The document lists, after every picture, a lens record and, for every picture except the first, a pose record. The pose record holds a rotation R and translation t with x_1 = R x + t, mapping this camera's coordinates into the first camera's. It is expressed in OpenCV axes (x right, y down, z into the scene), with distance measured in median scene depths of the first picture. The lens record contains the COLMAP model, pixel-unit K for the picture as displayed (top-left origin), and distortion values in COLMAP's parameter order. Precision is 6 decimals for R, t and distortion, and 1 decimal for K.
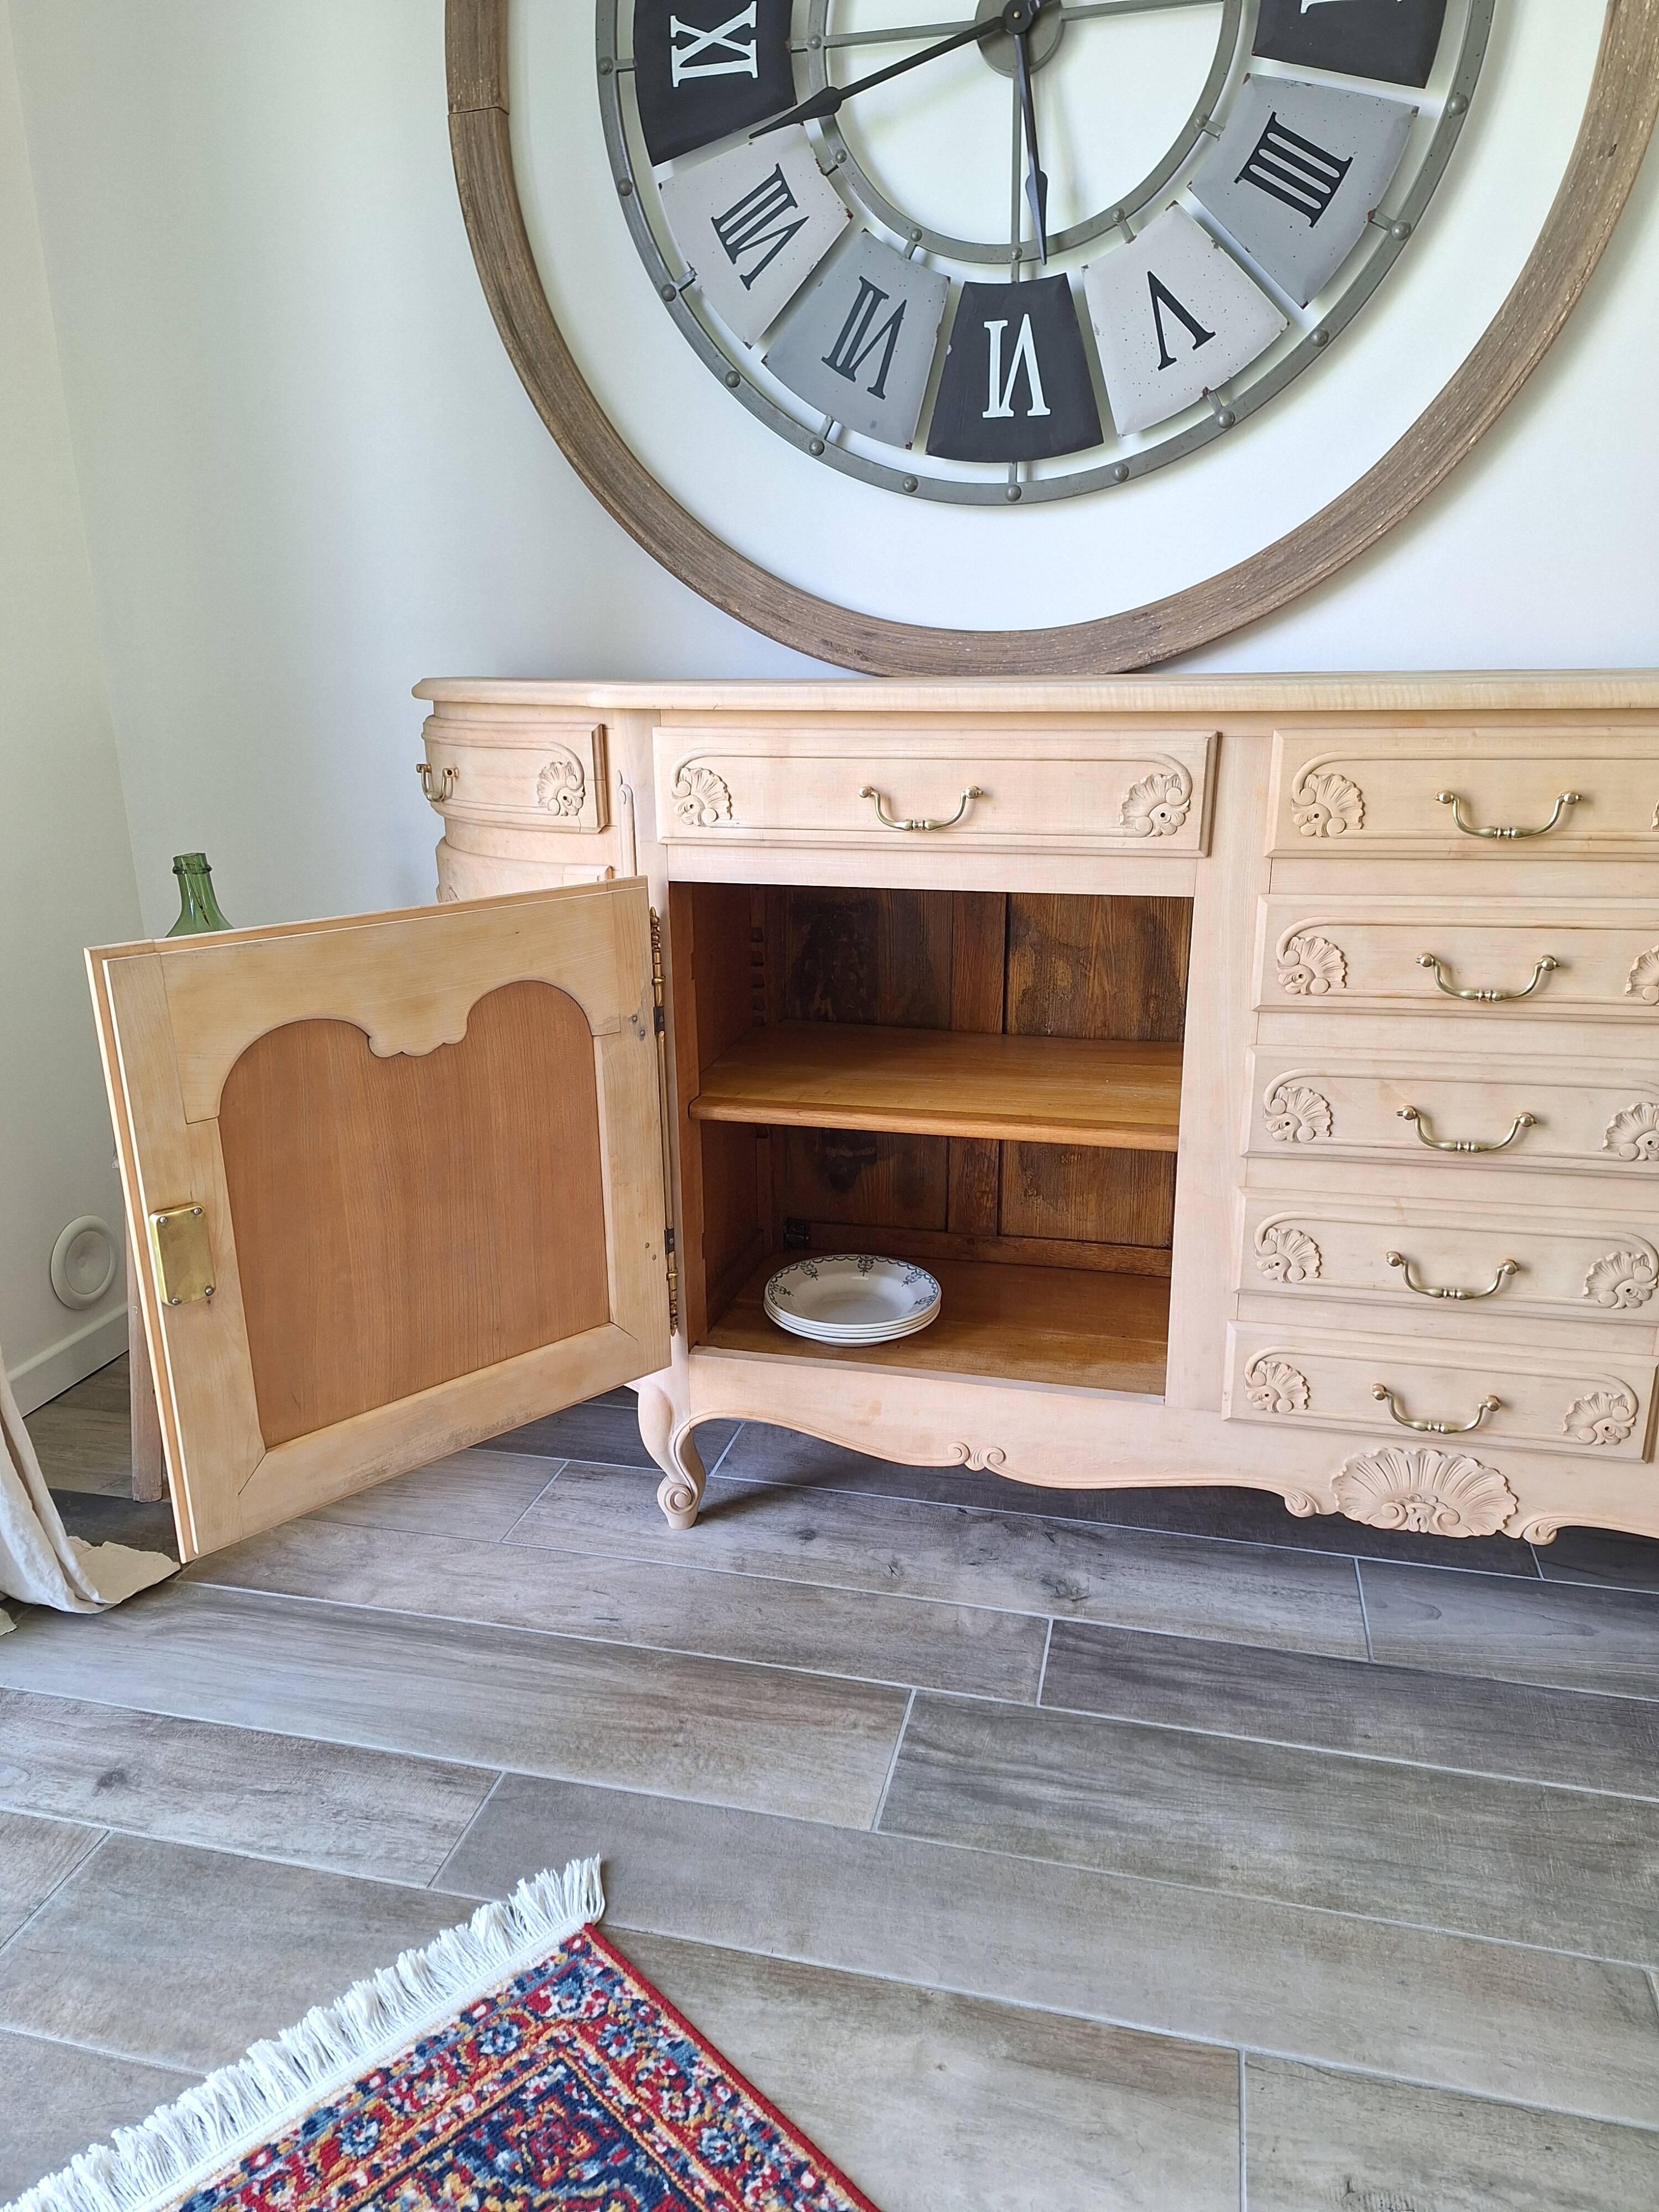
lens RADIAL K [[1538.6, 0, 819.0], [0, 1538.6, 1123.7], [0, 0, 1]] dist [0.076302, -0.083969]
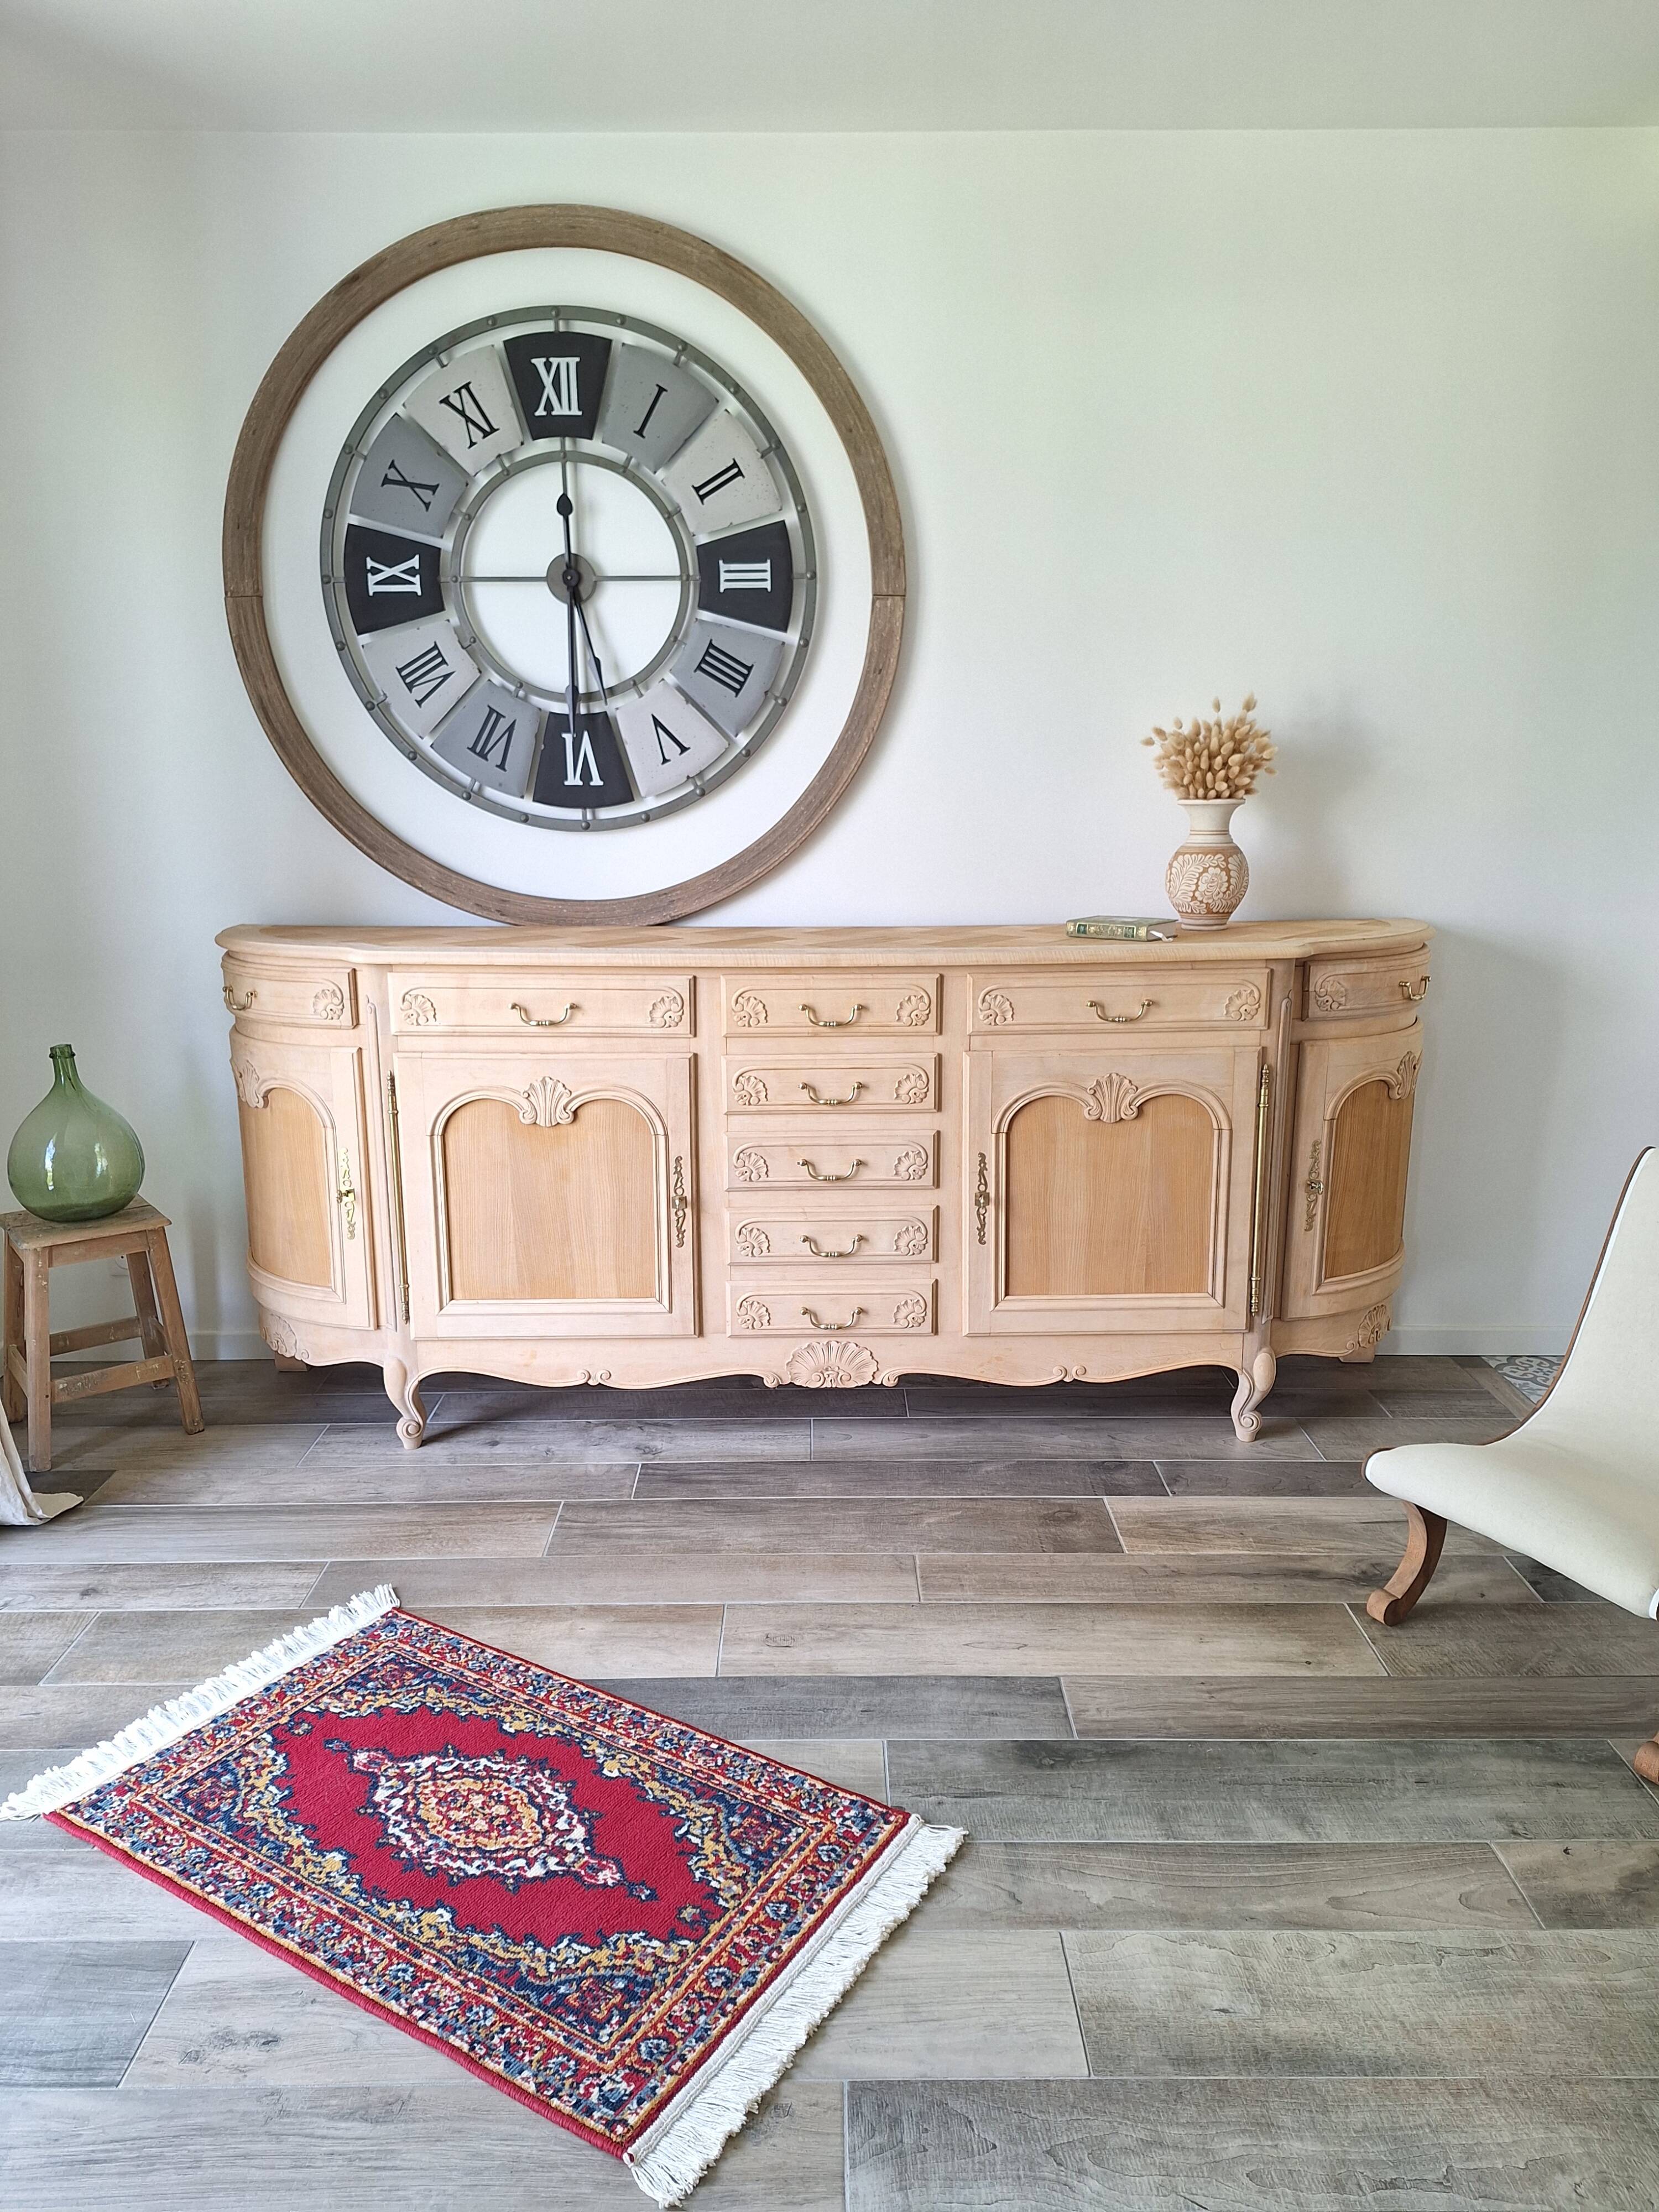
lens RADIAL K [[1524.6, 0, 821.6], [0, 1524.6, 1116.1], [0, 0, 1]] dist [0.113593, -0.129704]
pose [[0.969154, -0.046054, 0.242114, -0.058158], [0.065127, 0.995322, -0.071369, 0.068485], [-0.237694, 0.084936, 0.967619, -0.818142]]
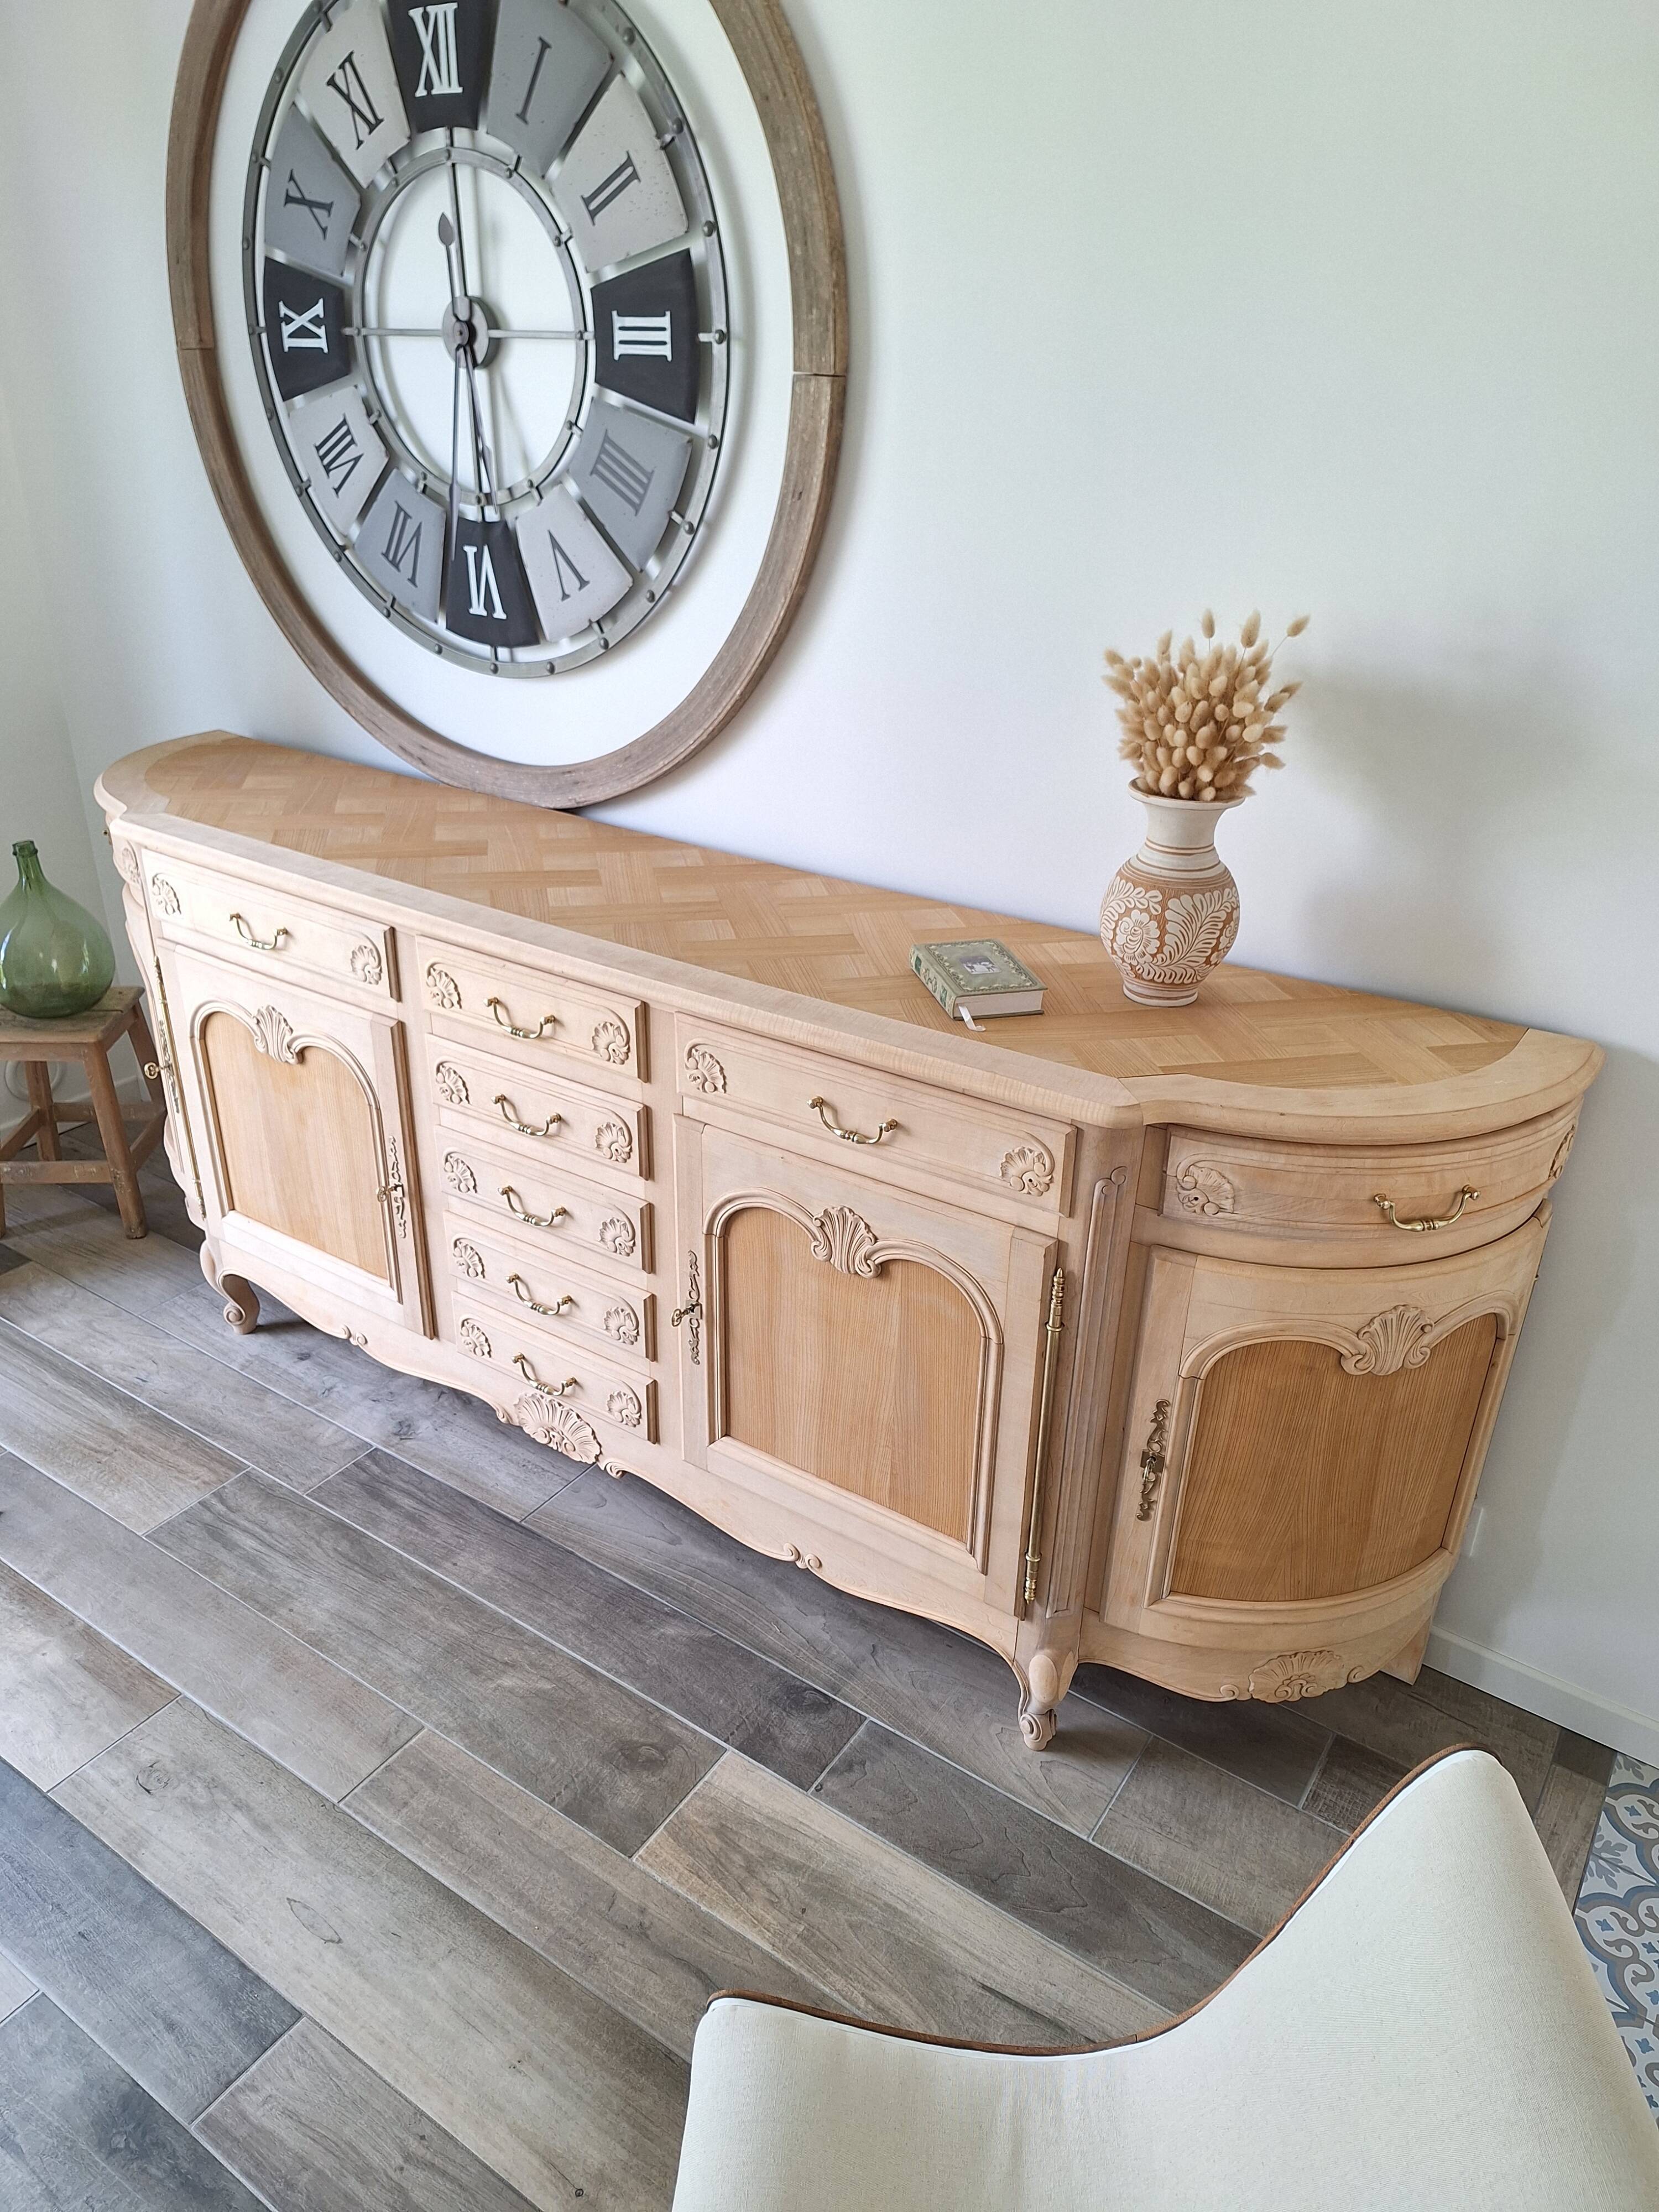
lens RADIAL K [[1531.3, 0, 818.4], [0, 1531.3, 1112.8], [0, 0, 1]] dist [0.098789, -0.120288]
pose [[0.937210, 0.186199, -0.294903, 1.014758], [-0.135261, 0.973433, 0.184752, -0.369813], [0.321469, -0.133263, 0.937496, -0.274143]]
